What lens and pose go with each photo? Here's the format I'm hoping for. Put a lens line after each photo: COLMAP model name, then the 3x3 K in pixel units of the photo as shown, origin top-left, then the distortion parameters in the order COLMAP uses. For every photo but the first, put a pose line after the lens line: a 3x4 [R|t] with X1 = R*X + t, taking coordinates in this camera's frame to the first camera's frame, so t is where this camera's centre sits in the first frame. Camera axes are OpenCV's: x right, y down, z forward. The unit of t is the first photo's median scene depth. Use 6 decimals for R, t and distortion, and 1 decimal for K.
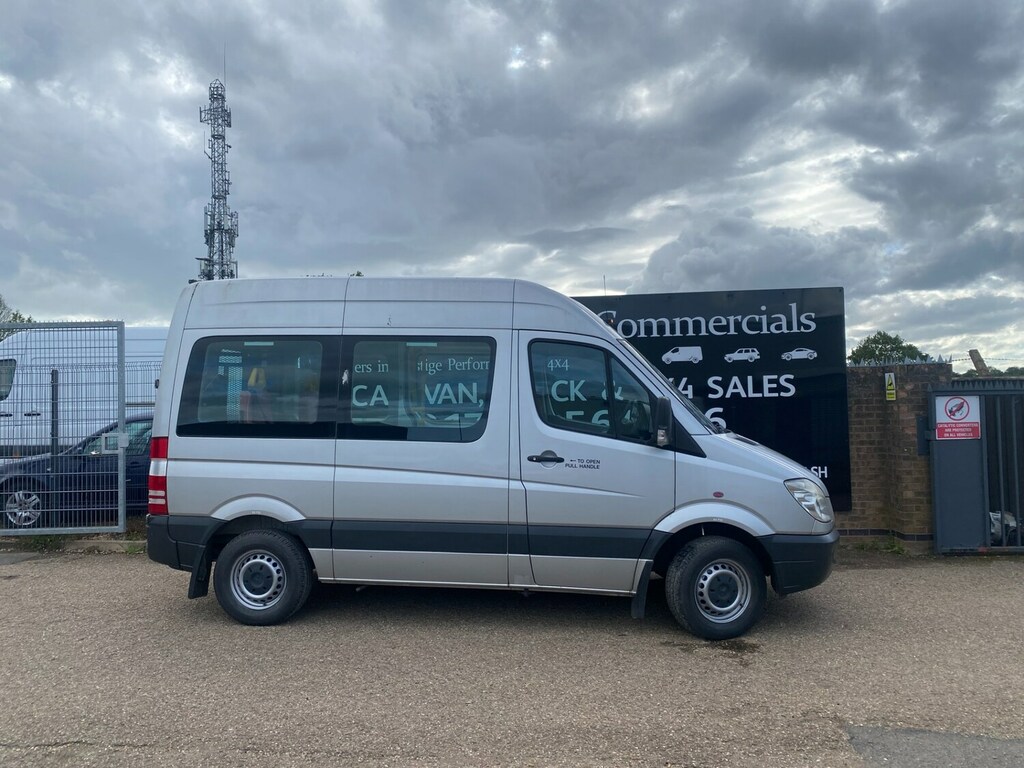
lens RADIAL K [[797.2, 0, 513.4], [0, 797.2, 387.1], [0, 0, 1]] dist [0.008652, -0.003202]
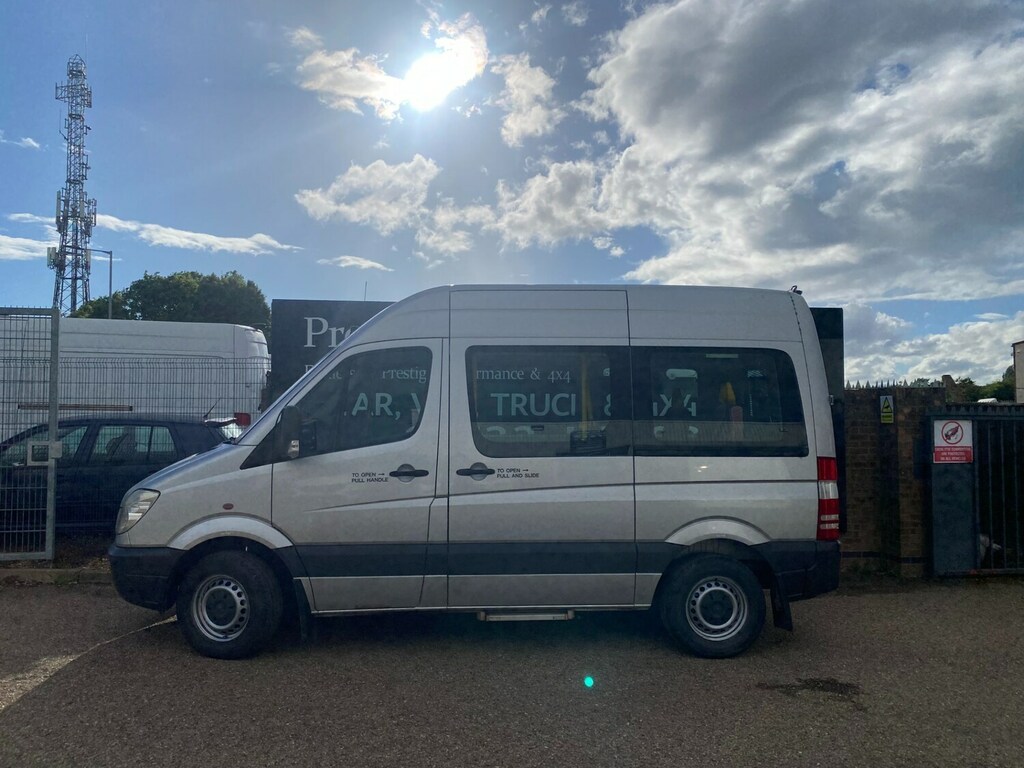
lens RADIAL K [[797.2, 0, 508.7], [0, 797.2, 385.6], [0, 0, 1]] dist [0.001569, 0.009159]
pose [[0.986153, 0.029793, 0.163142, -0.156675], [-0.027320, 0.999476, -0.017378, 0.000319], [-0.163574, 0.012680, 0.986450, 0.087247]]
